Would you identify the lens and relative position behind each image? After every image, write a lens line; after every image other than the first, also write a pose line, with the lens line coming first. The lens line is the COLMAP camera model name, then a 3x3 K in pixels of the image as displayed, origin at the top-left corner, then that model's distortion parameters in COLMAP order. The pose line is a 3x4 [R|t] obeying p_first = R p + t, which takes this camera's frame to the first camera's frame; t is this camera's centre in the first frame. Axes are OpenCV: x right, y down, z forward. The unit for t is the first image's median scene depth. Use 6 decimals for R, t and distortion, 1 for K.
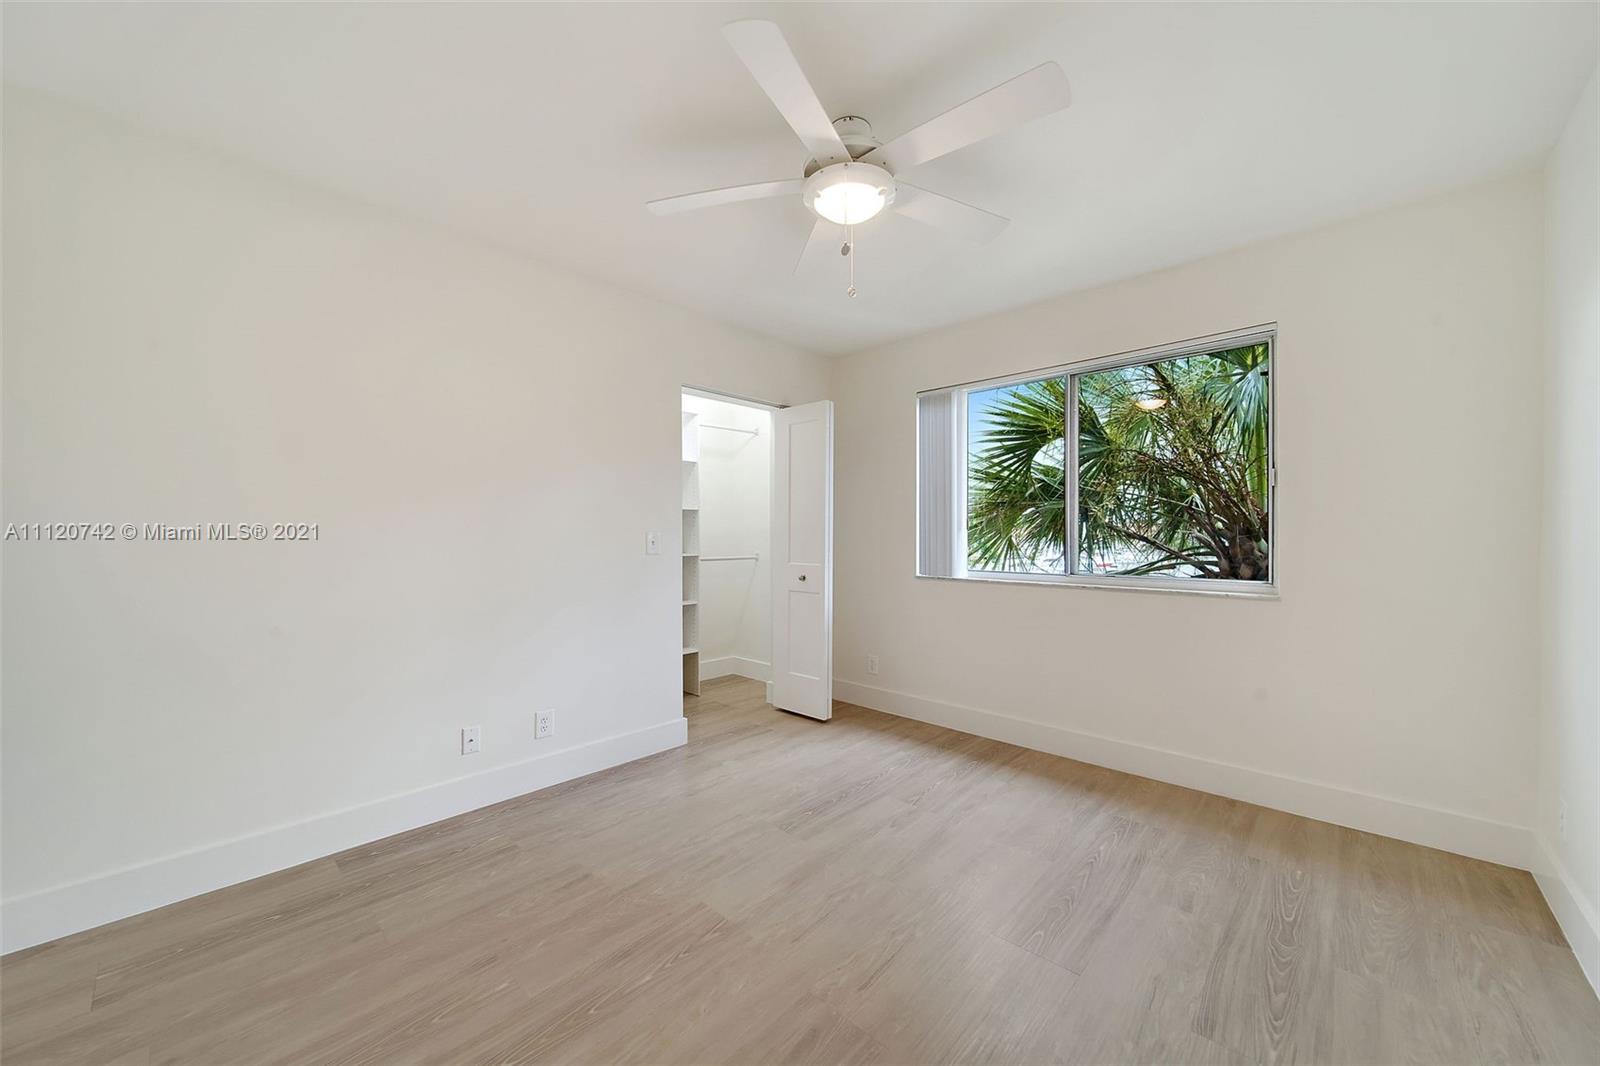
lens RADIAL K [[580.6, 0, 788.1], [0, 580.6, 541.9], [0, 0, 1]] dist [-0.002068, -0.000243]
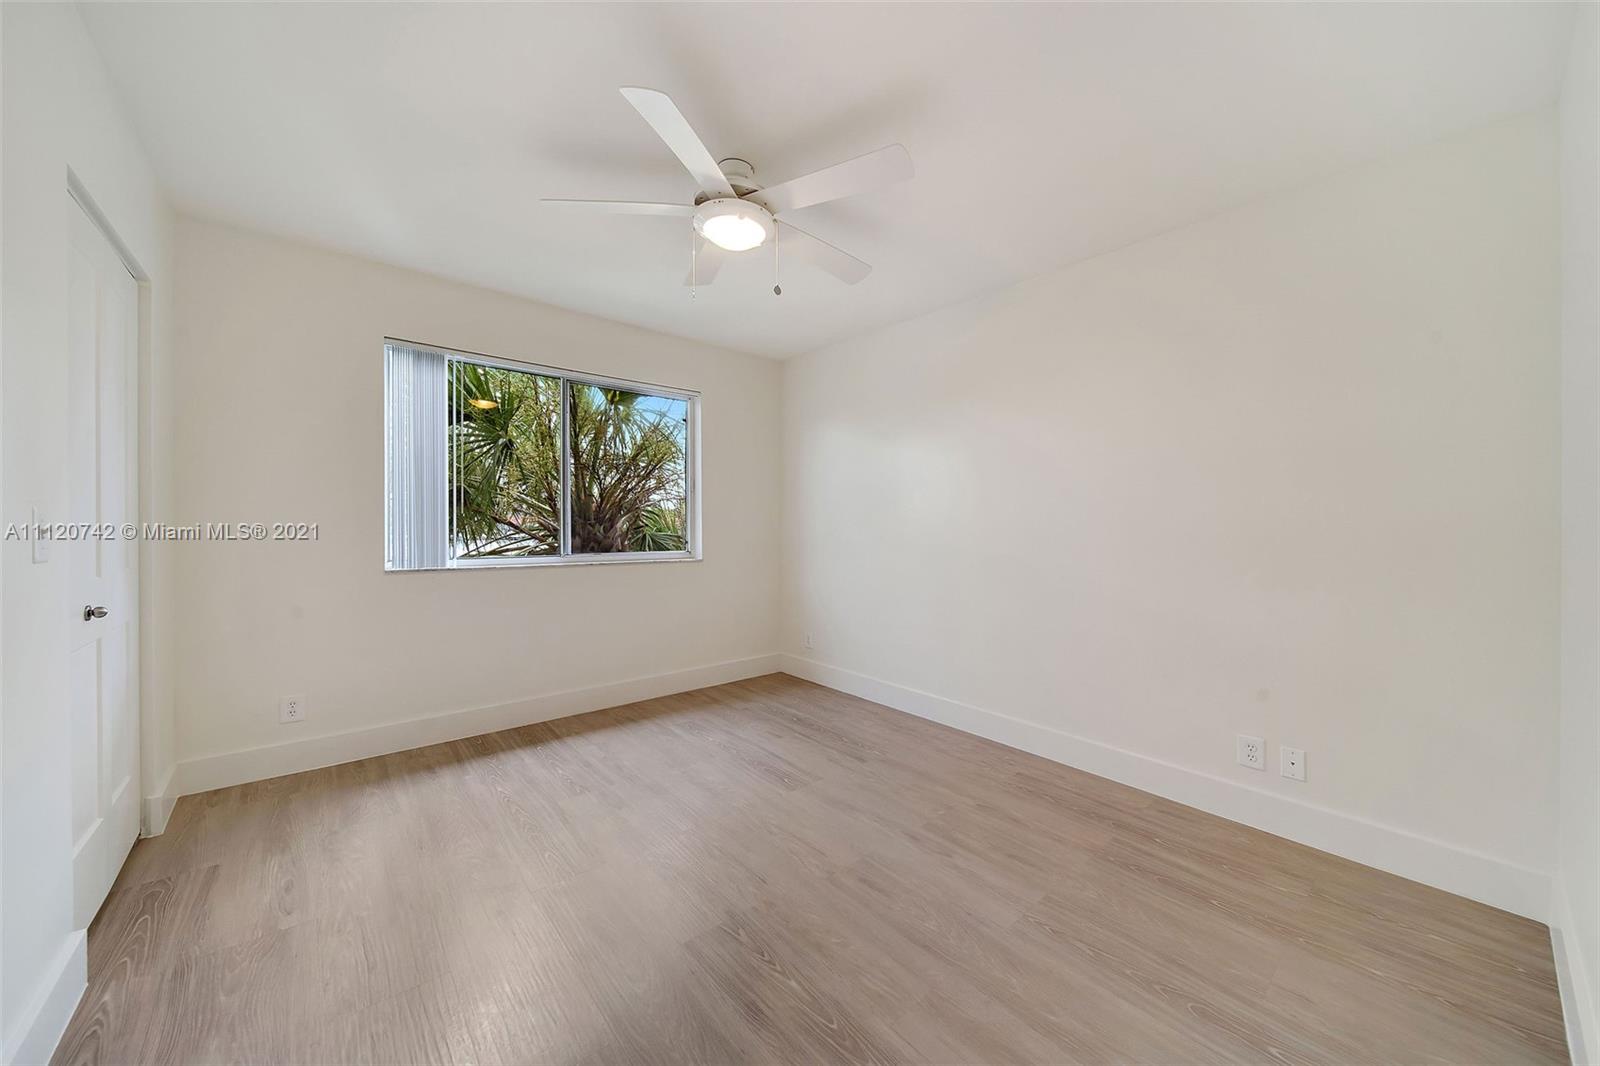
lens RADIAL K [[580.6, 0, 788.8], [0, 580.6, 524.6], [0, 0, 1]] dist [-0.002068, -0.000243]
pose [[0.101253, -0.001340, 0.994860, -0.700082], [0.002456, 0.999996, 0.001097, -0.003012], [-0.994858, 0.002332, 0.101256, 0.533825]]
